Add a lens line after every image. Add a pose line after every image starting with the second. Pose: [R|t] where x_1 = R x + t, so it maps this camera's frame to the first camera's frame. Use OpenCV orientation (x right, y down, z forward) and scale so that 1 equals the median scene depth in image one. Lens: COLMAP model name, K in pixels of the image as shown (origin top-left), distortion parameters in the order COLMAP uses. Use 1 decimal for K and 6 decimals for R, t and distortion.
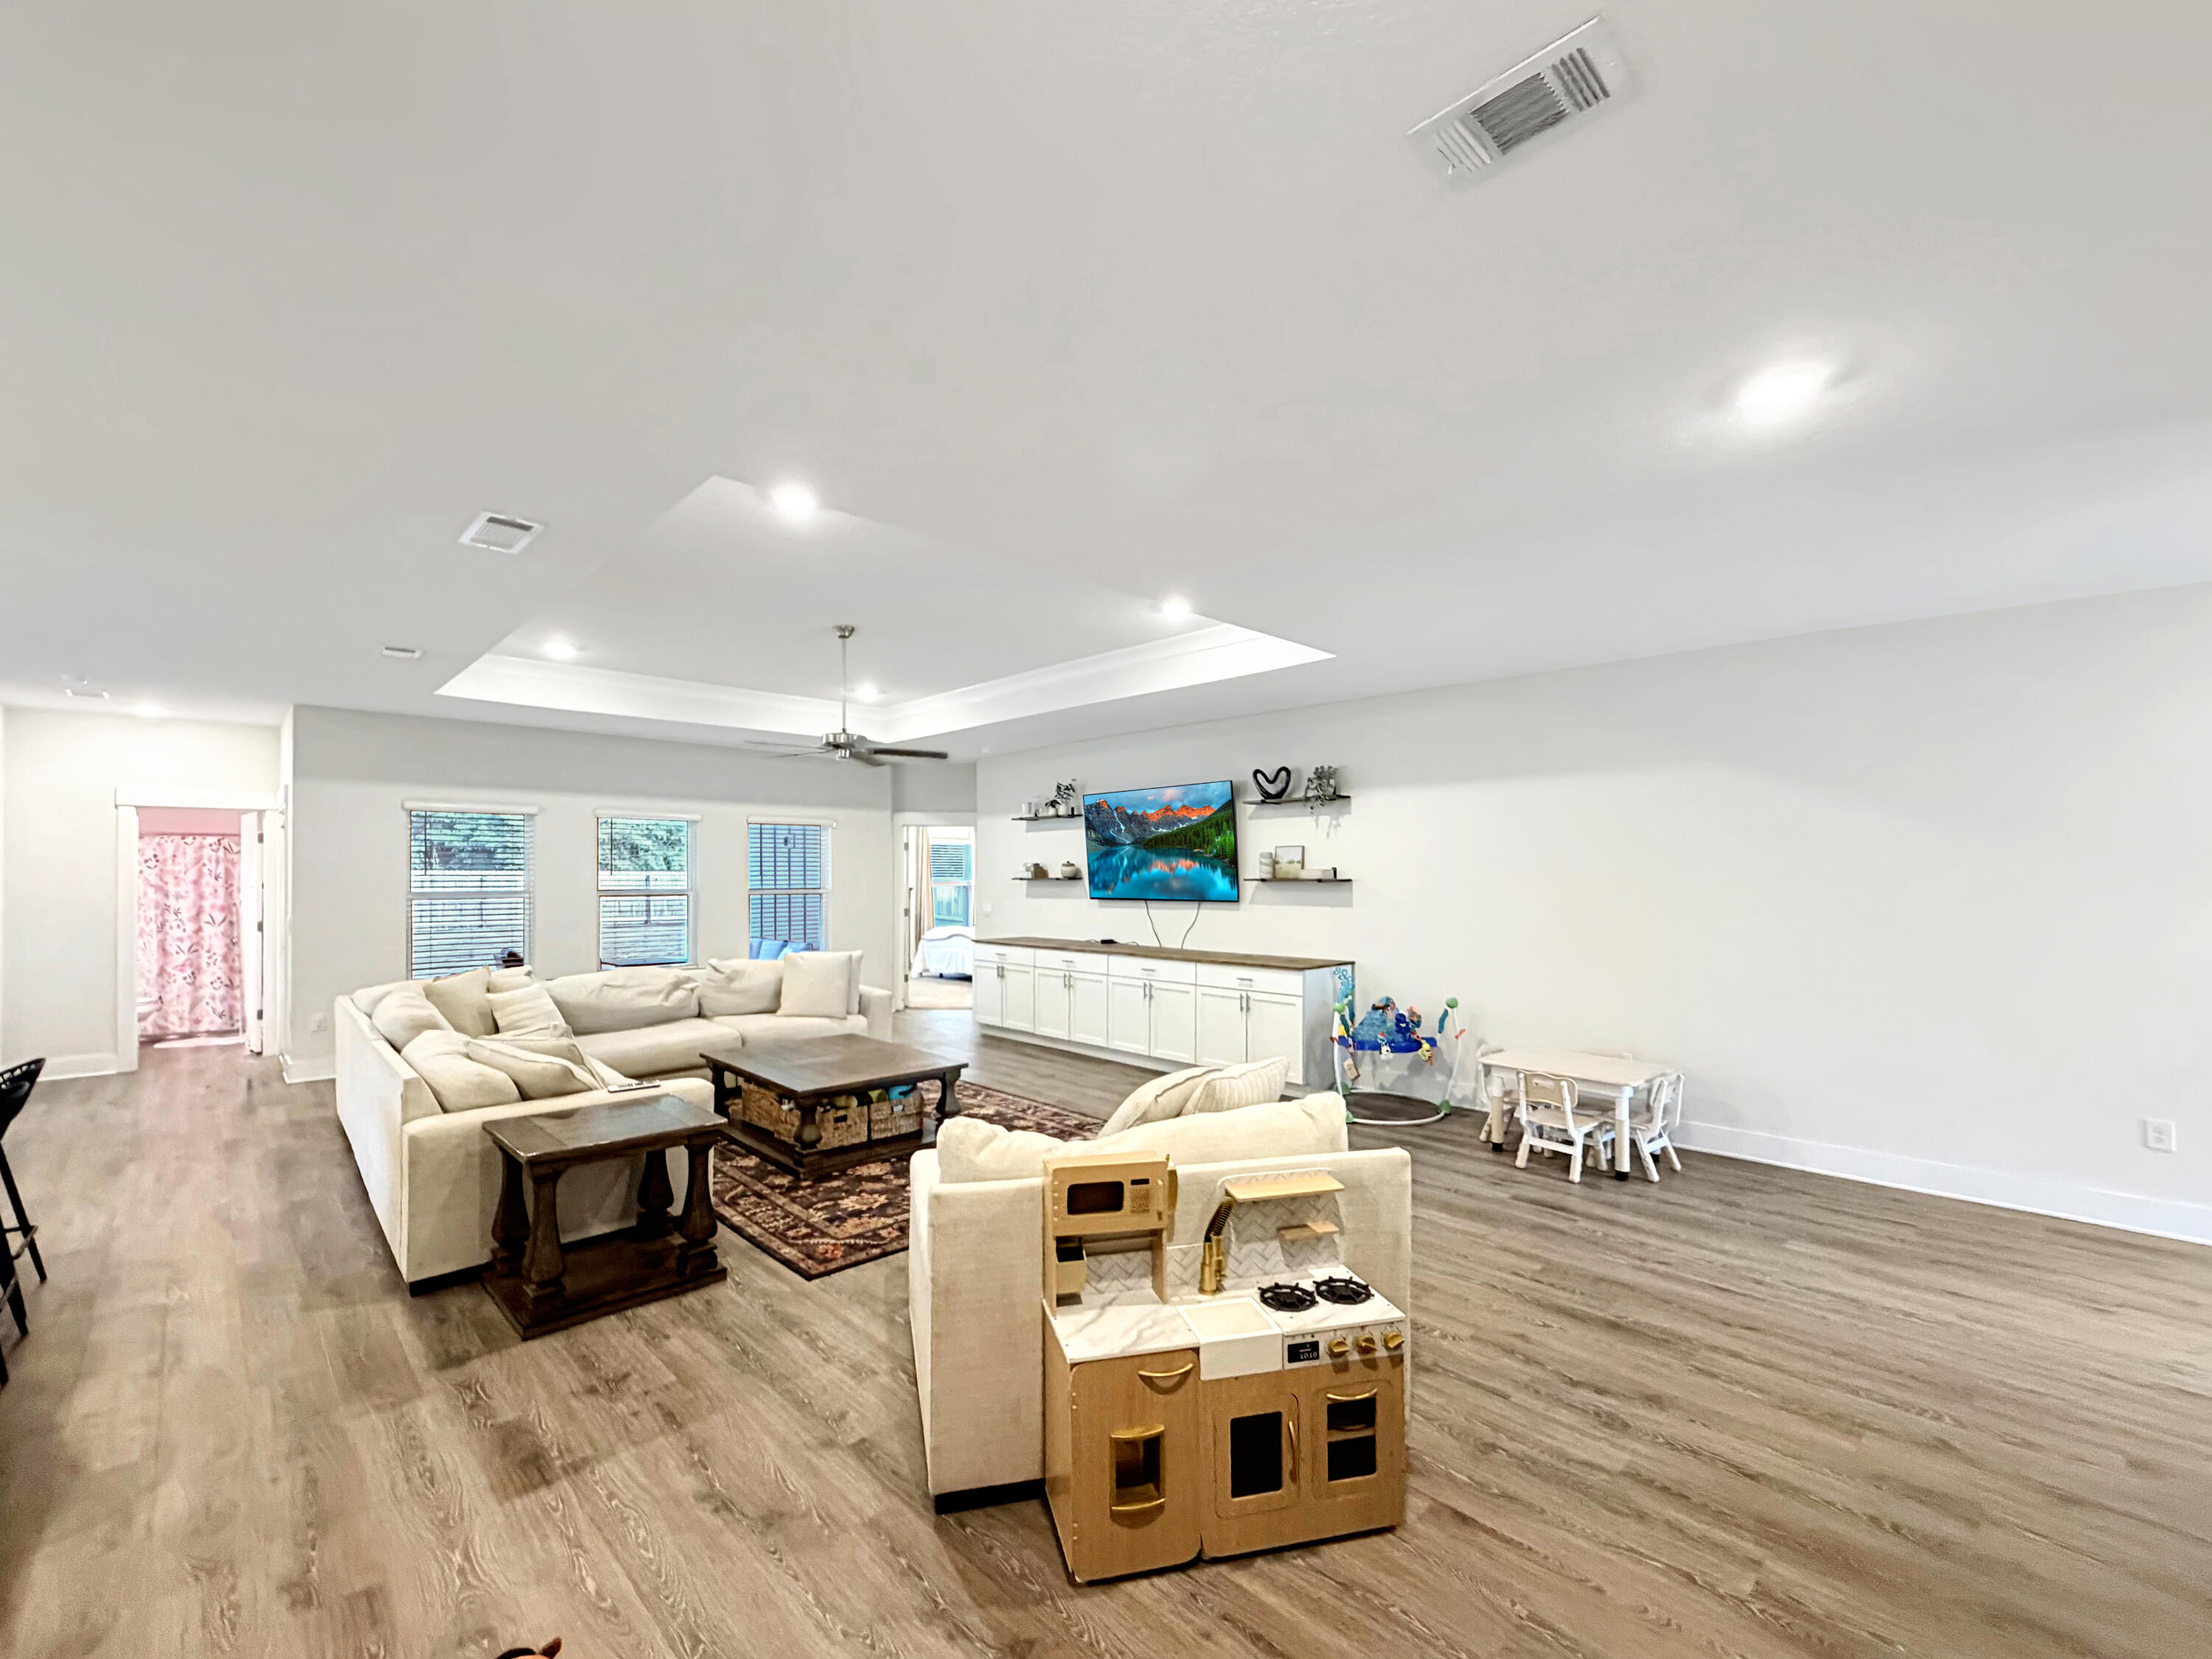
lens RADIAL K [[933.9, 0, 1078.1], [0, 933.9, 888.0], [0, 0, 1]] dist [0.003469, -0.000075]
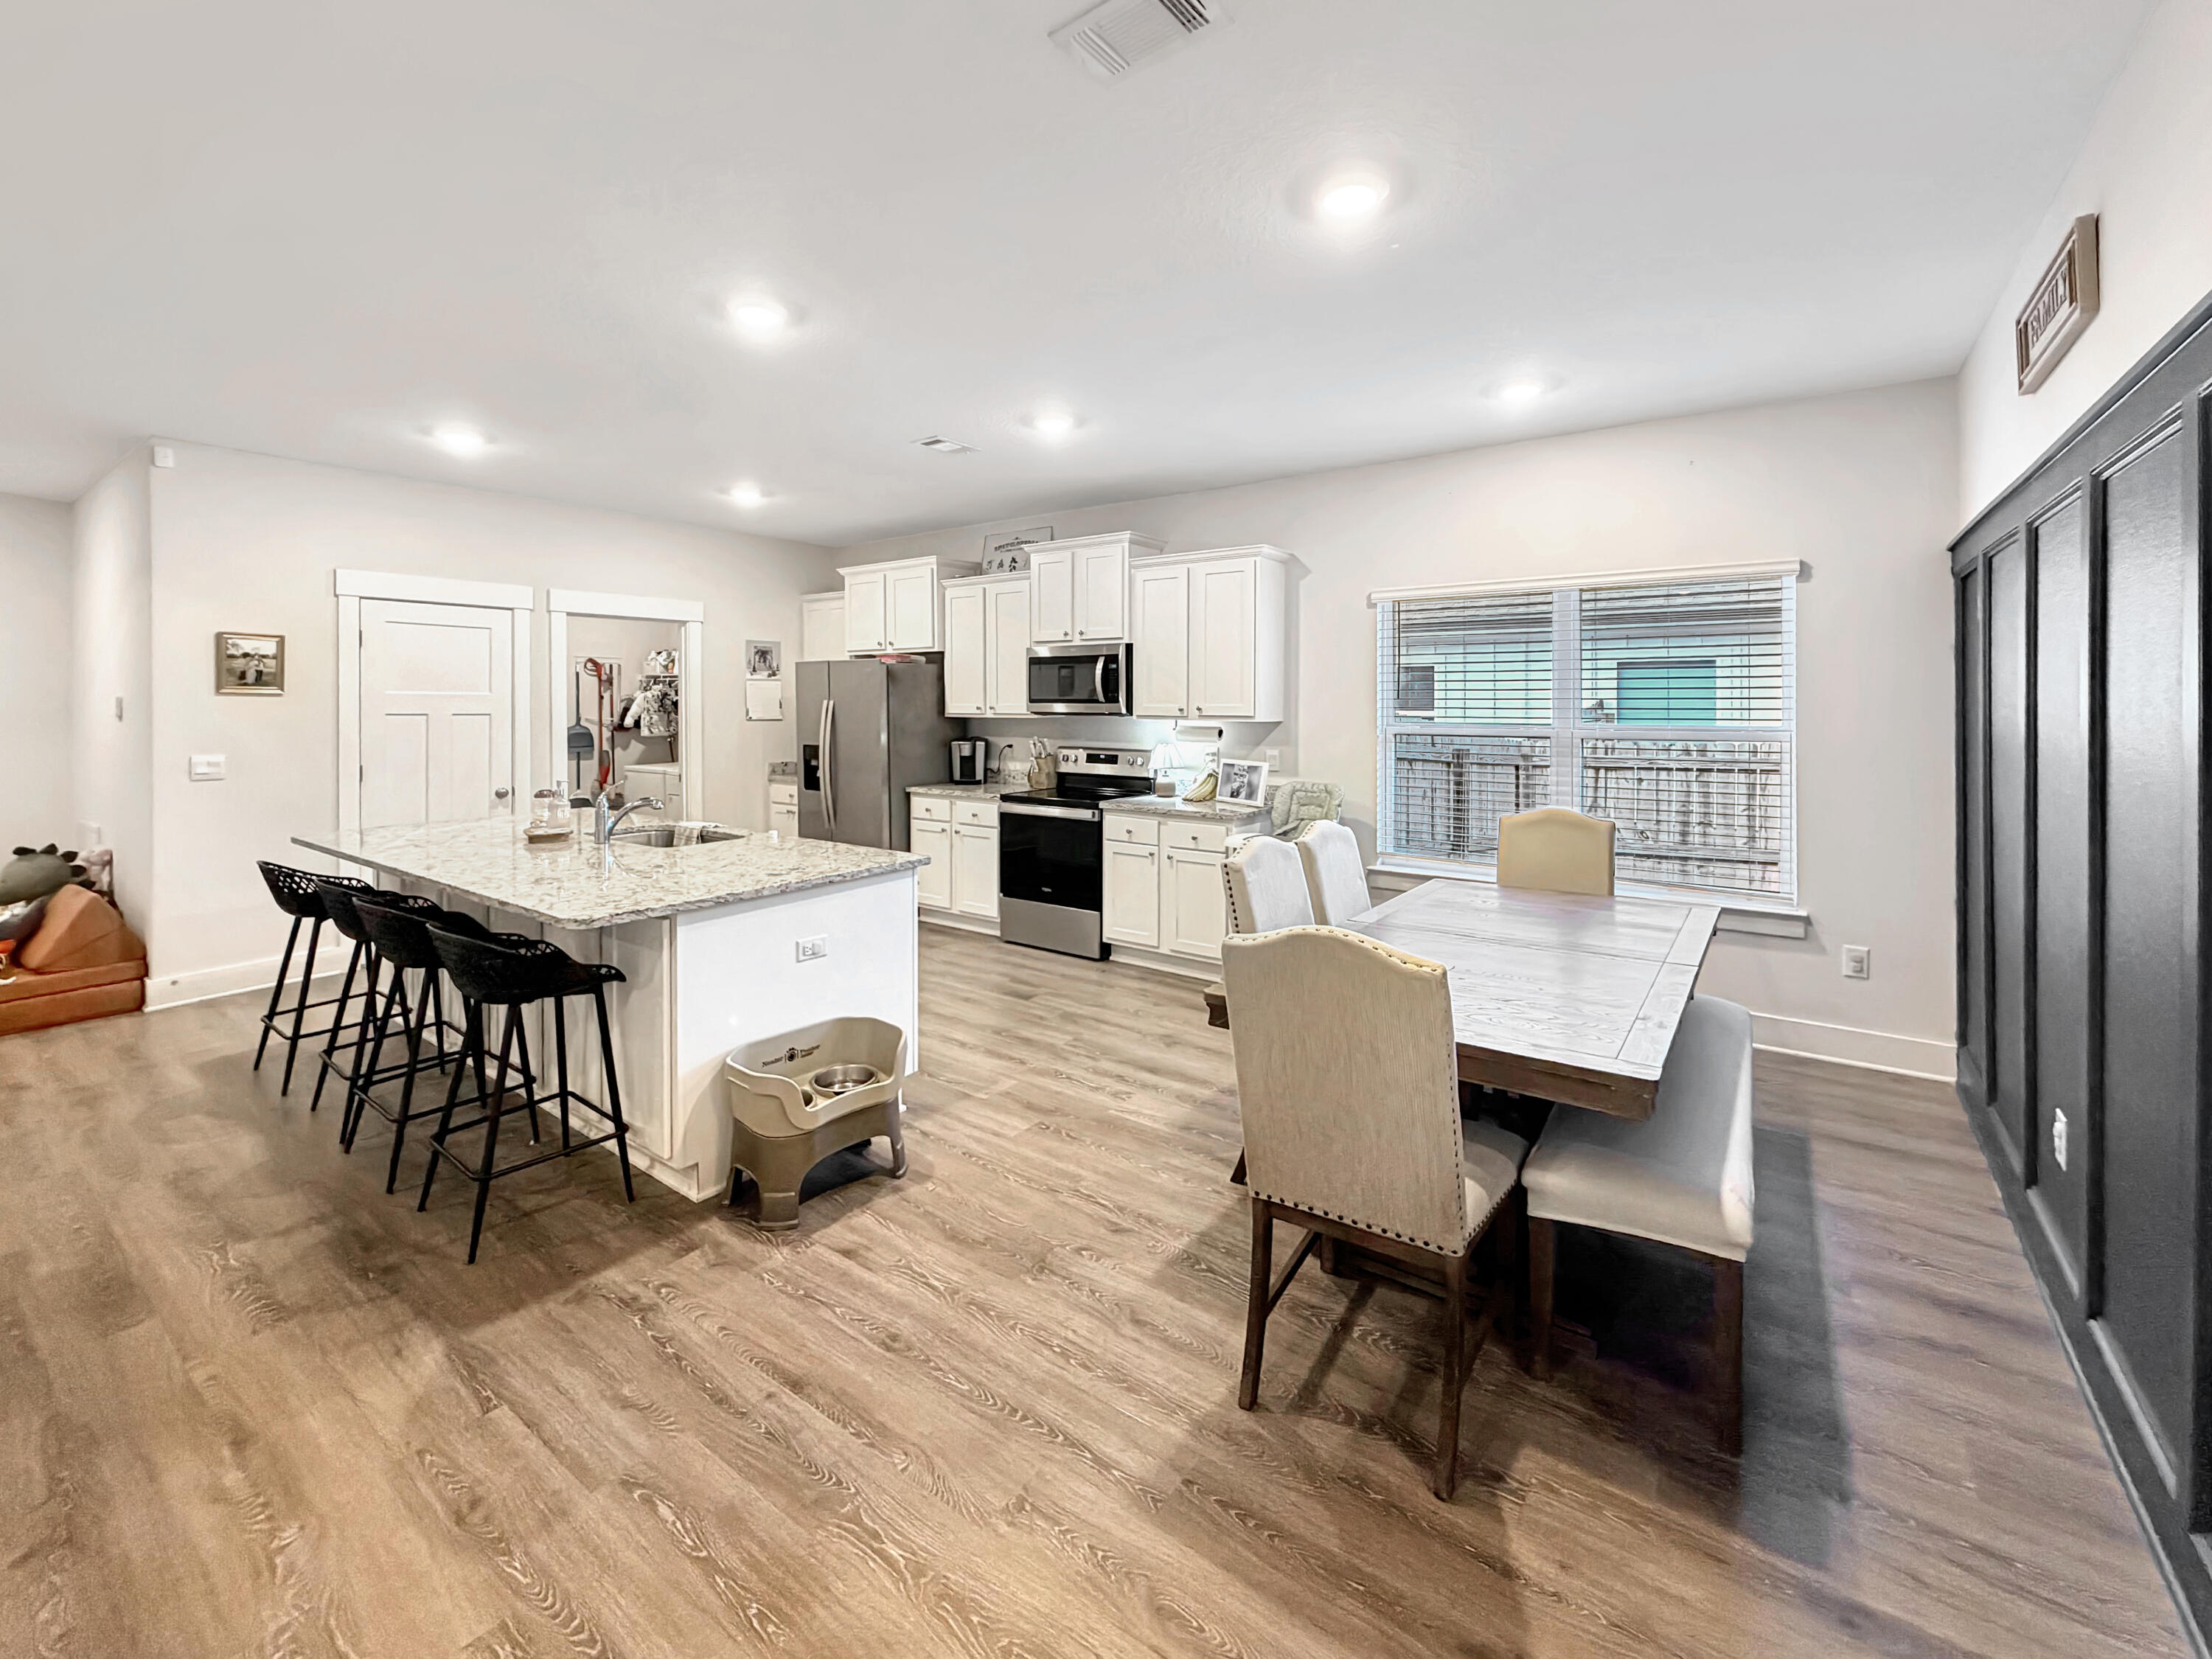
lens RADIAL K [[933.9, 0, 1087.0], [0, 933.9, 704.3], [0, 0, 1]] dist [0.003469, -0.000075]
pose [[-0.984808, 0.001490, -0.173642, -0.757777], [-0.002155, 0.999781, 0.020802, -0.005248], [0.173635, 0.020861, -0.984589, 0.926318]]
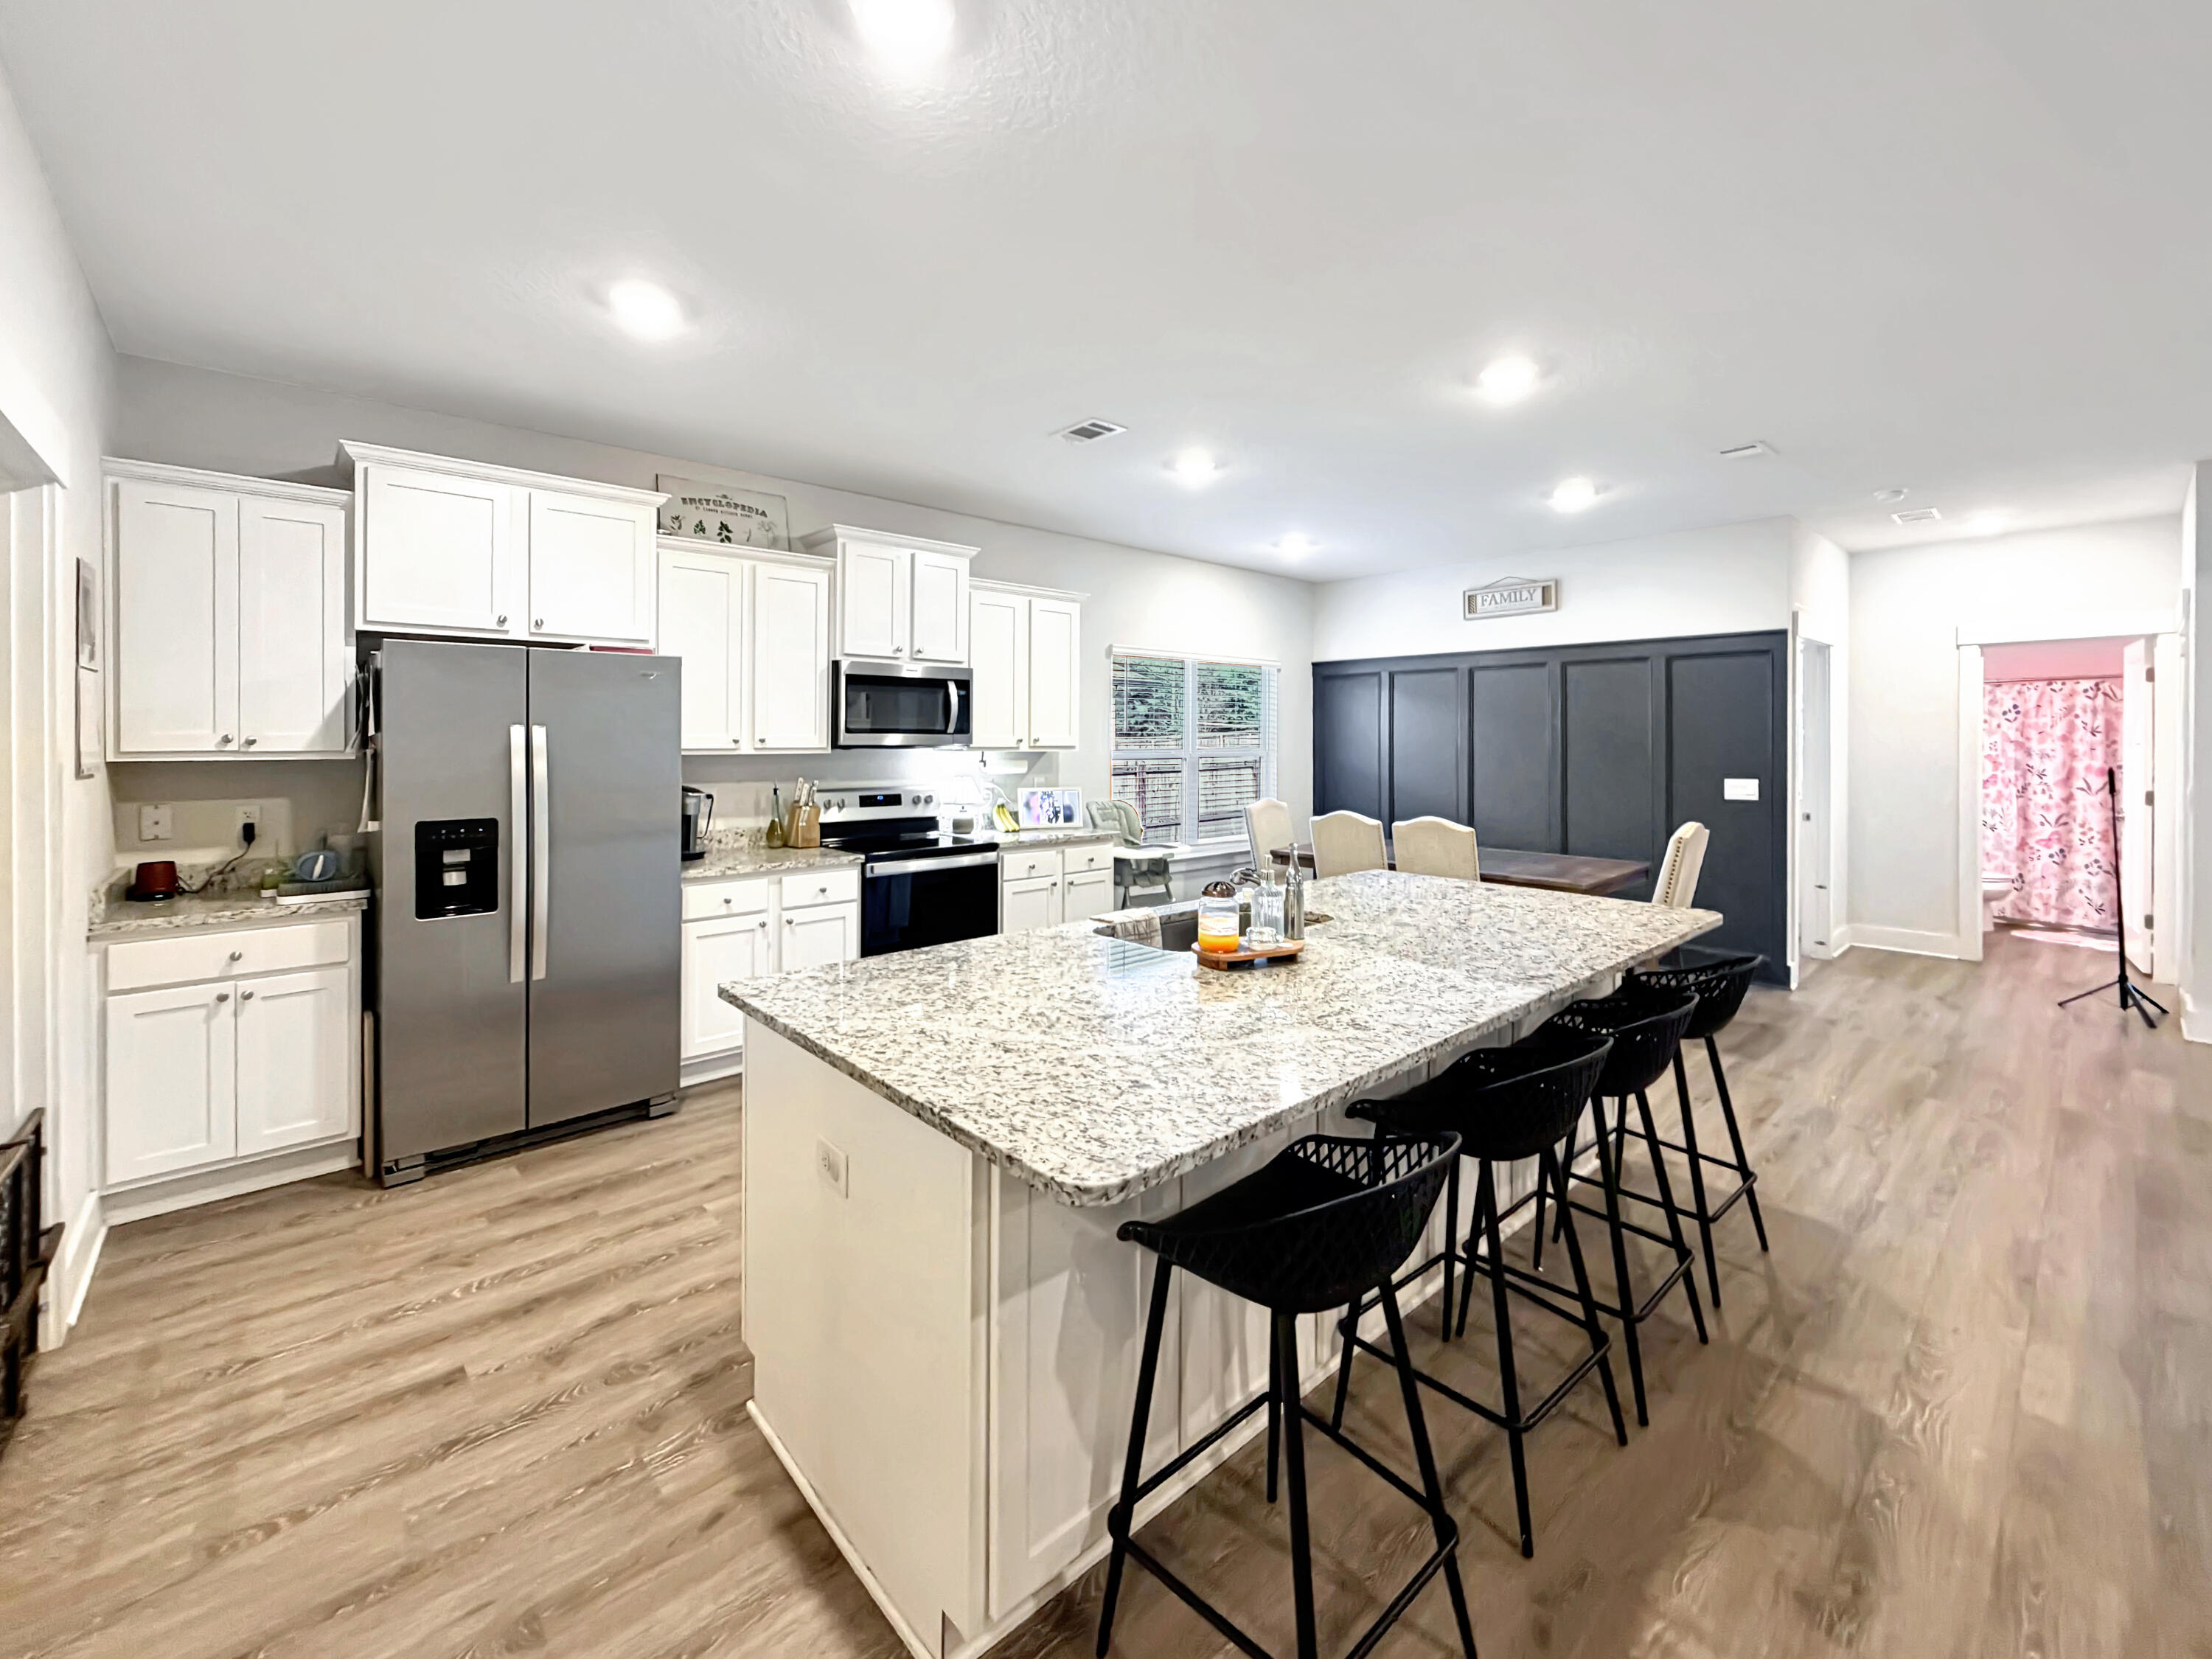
lens RADIAL K [[933.9, 0, 1130.0], [0, 933.9, 721.2], [0, 0, 1]] dist [0.003469, -0.000075]
pose [[0.005885, -0.017228, -0.999834, -0.191114], [-0.018513, 0.999678, -0.017334, 0.011135], [0.999811, 0.018612, 0.005564, 0.258712]]
